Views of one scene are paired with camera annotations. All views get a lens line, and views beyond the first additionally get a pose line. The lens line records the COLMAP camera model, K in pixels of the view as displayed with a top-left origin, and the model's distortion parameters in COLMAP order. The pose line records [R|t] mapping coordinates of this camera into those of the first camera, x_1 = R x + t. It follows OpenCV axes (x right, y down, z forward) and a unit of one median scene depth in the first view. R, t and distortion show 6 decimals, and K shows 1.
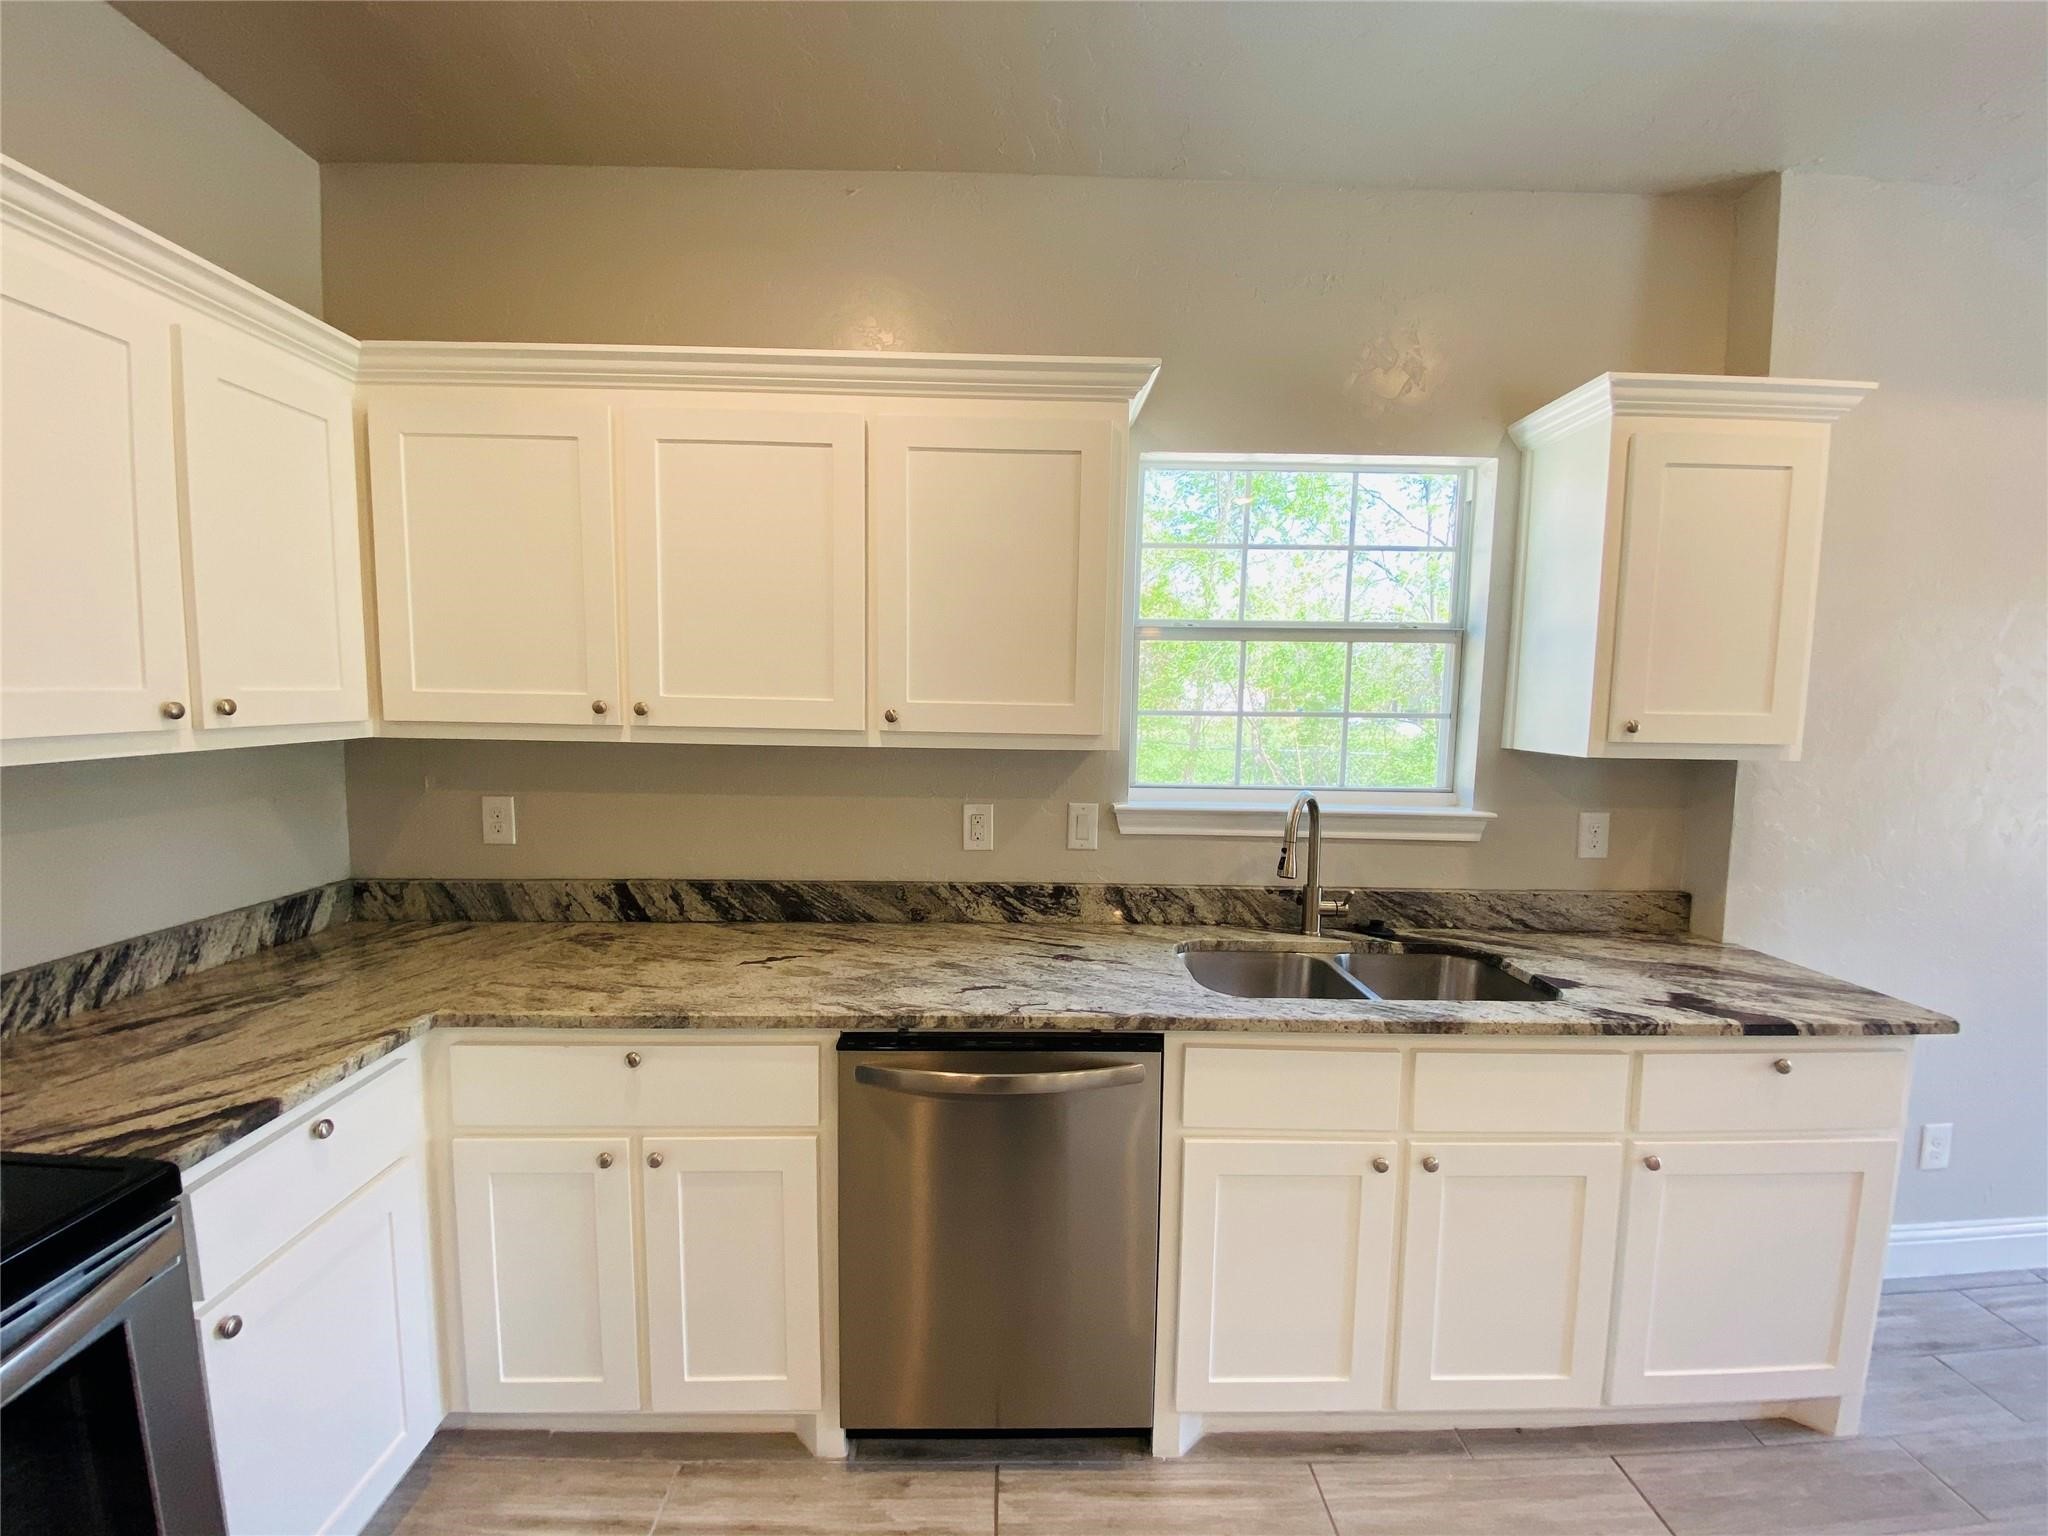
lens RADIAL K [[823.6, 0, 1019.9], [0, 823.6, 771.1], [0, 0, 1]] dist [0.041569, -0.032097]
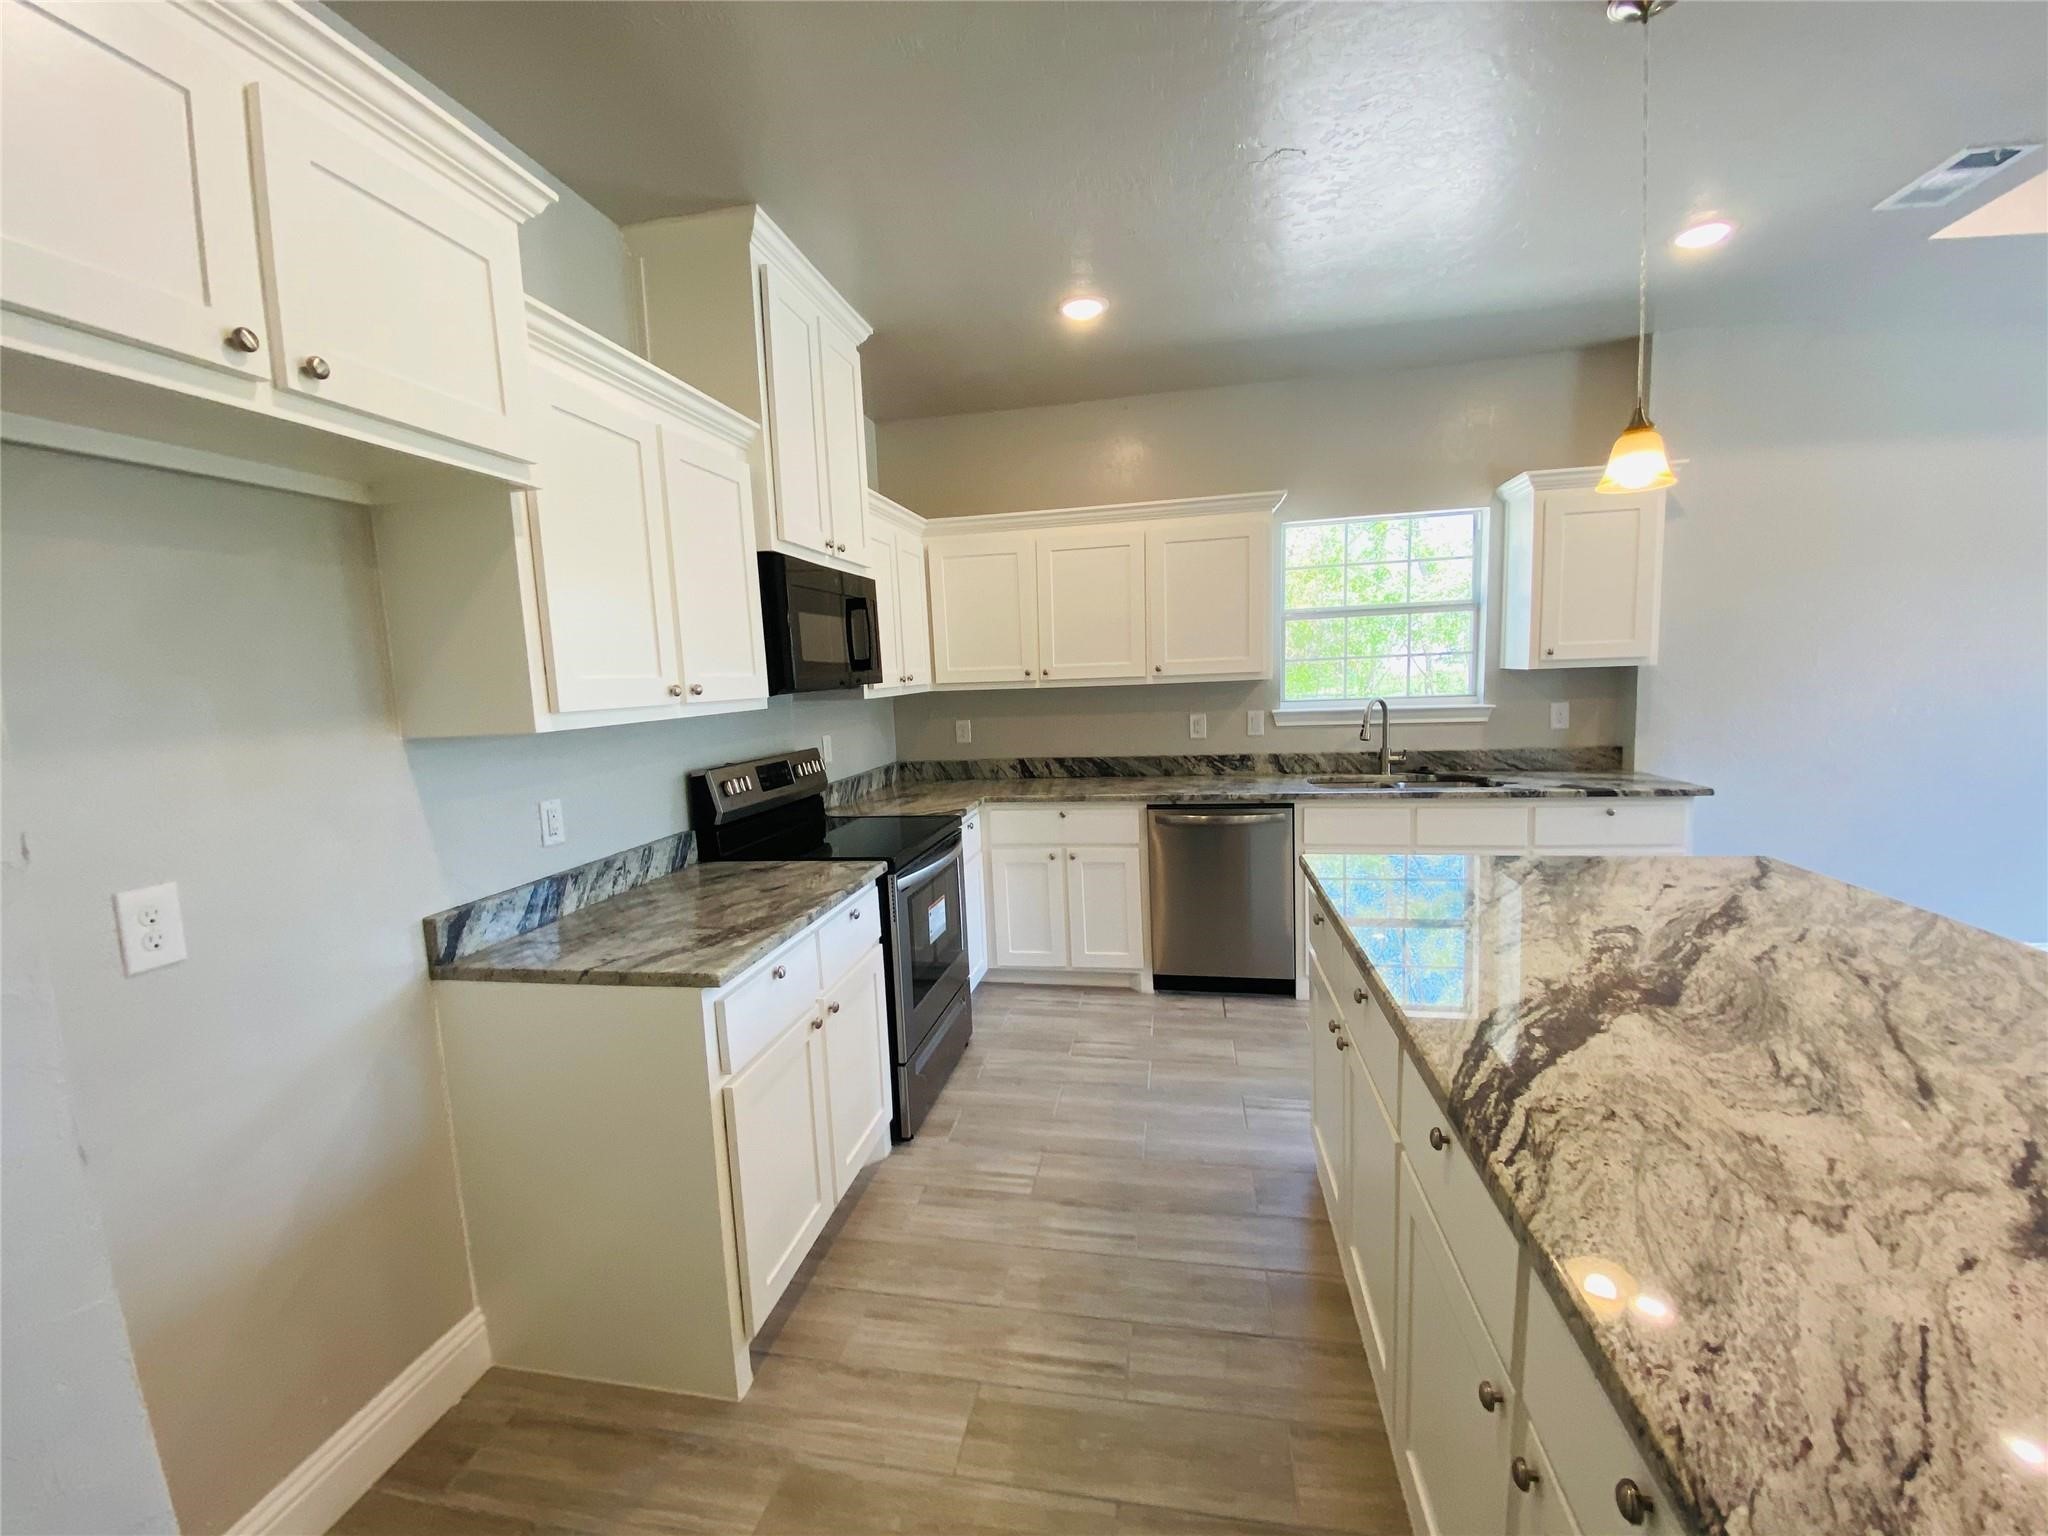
lens RADIAL K [[823.6, 0, 1019.9], [0, 823.6, 771.1], [0, 0, 1]] dist [0.041569, -0.032097]
pose [[0.976141, -0.029774, -0.215085, -0.057802], [0.037202, 0.998840, 0.030571, 0.122681], [0.213926, -0.037843, 0.976117, -1.199842]]
